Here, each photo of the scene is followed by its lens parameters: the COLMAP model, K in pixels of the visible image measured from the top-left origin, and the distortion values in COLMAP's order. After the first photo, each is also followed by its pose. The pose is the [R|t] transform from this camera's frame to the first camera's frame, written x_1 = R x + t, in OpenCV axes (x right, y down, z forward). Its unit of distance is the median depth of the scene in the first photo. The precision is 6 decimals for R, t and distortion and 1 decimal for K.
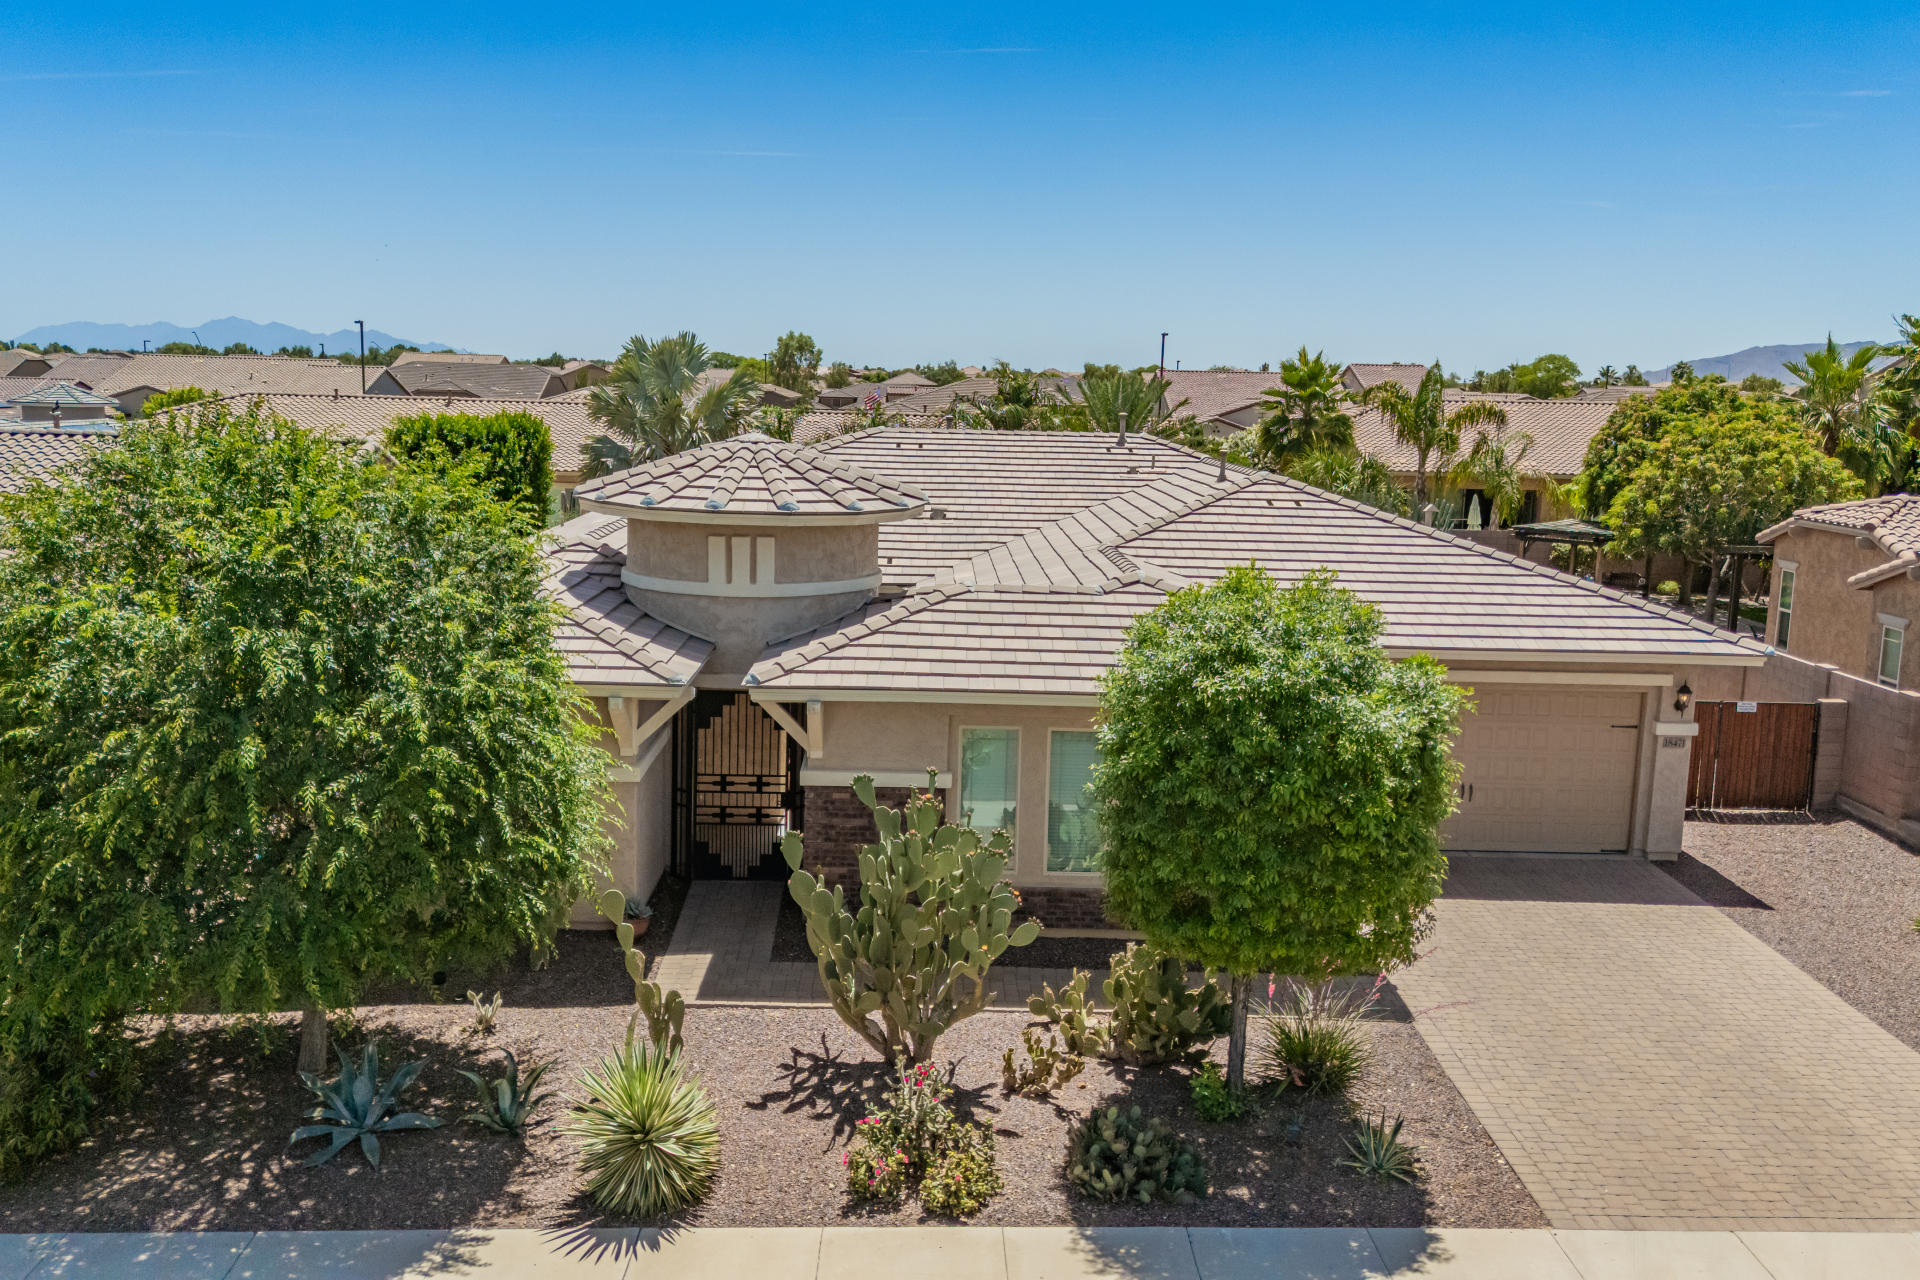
lens RADIAL K [[1671.6, 0, 960.0], [0, 1671.6, 640.0], [0, 0, 1]] dist [0.102149, -0.115547]
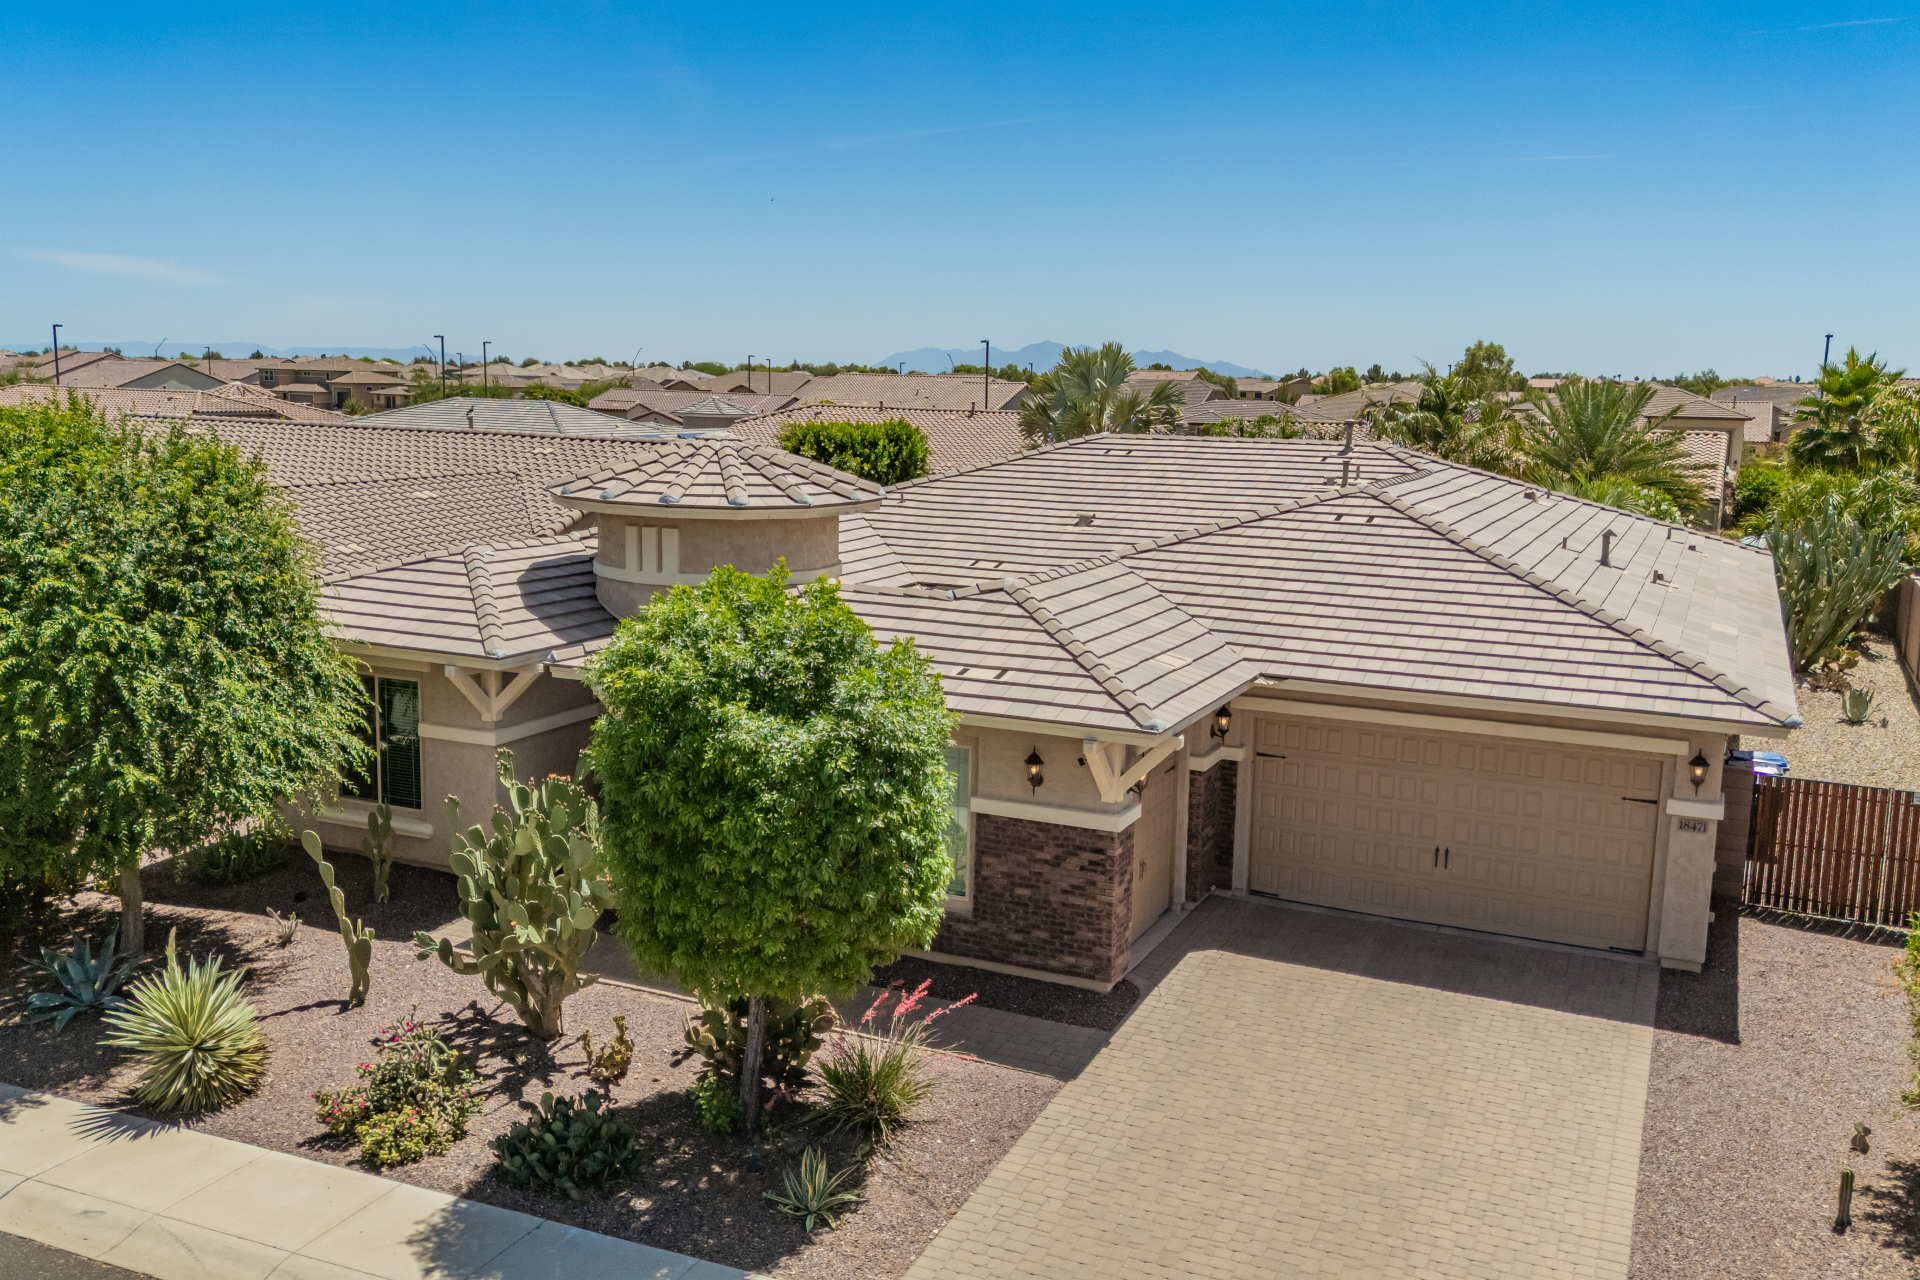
lens RADIAL K [[1671.6, 0, 960.0], [0, 1671.6, 640.0], [0, 0, 1]] dist [0.102149, -0.115547]
pose [[0.899584, 0.063955, -0.432040, 0.604501], [-0.067949, 0.997669, 0.006204, -0.012497], [0.431430, 0.023776, 0.901833, 0.156452]]
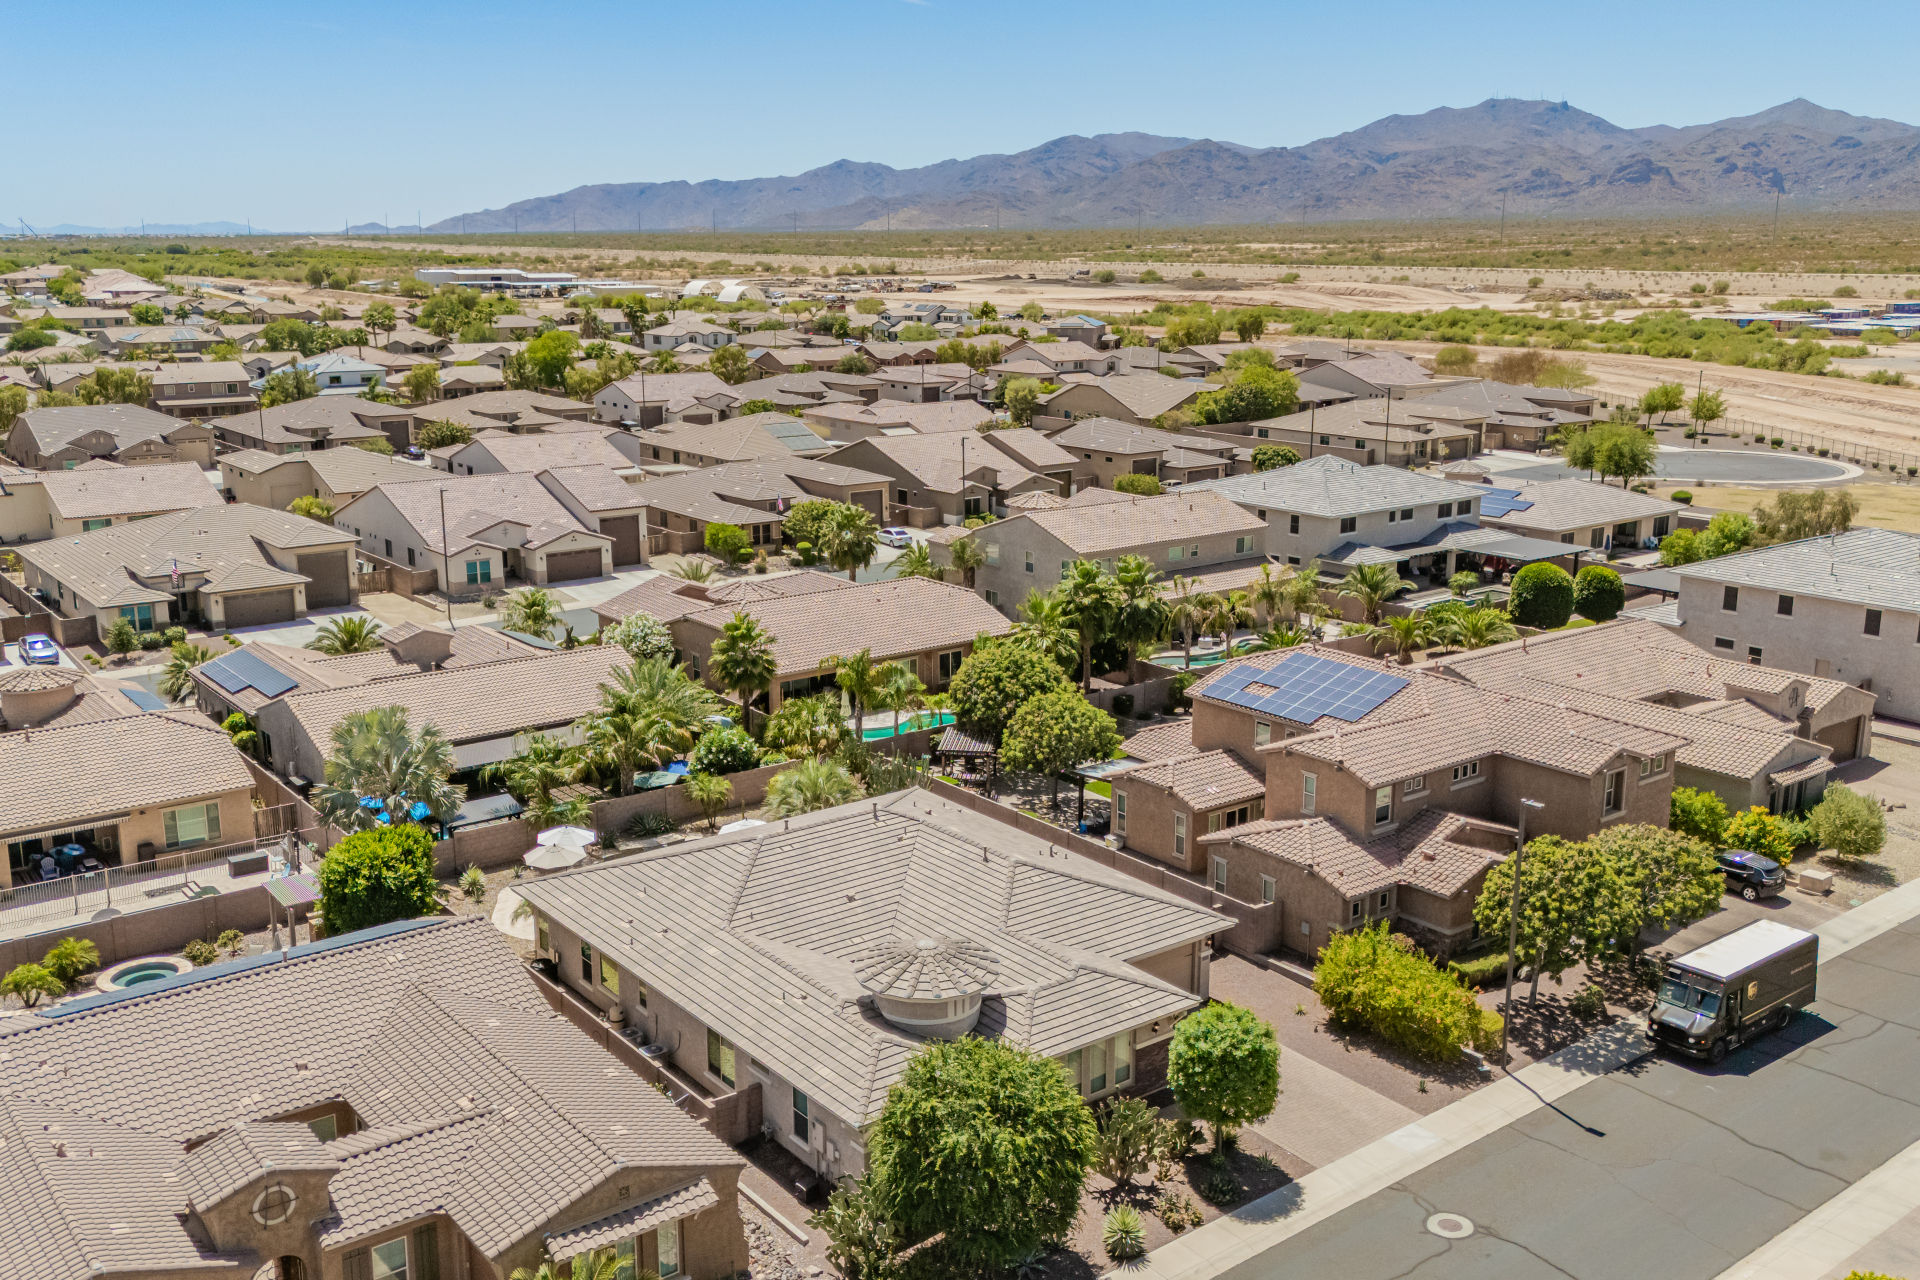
lens RADIAL K [[1731.2, 0, 960.0], [0, 1731.2, 640.0], [0, 0, 1]] dist [0.091379, -0.116231]
pose [[0.803253, -0.157564, 0.574420, -1.809219], [0.110352, 0.987049, 0.116435, -1.044785], [-0.585327, -0.030139, 0.810237, -1.260166]]
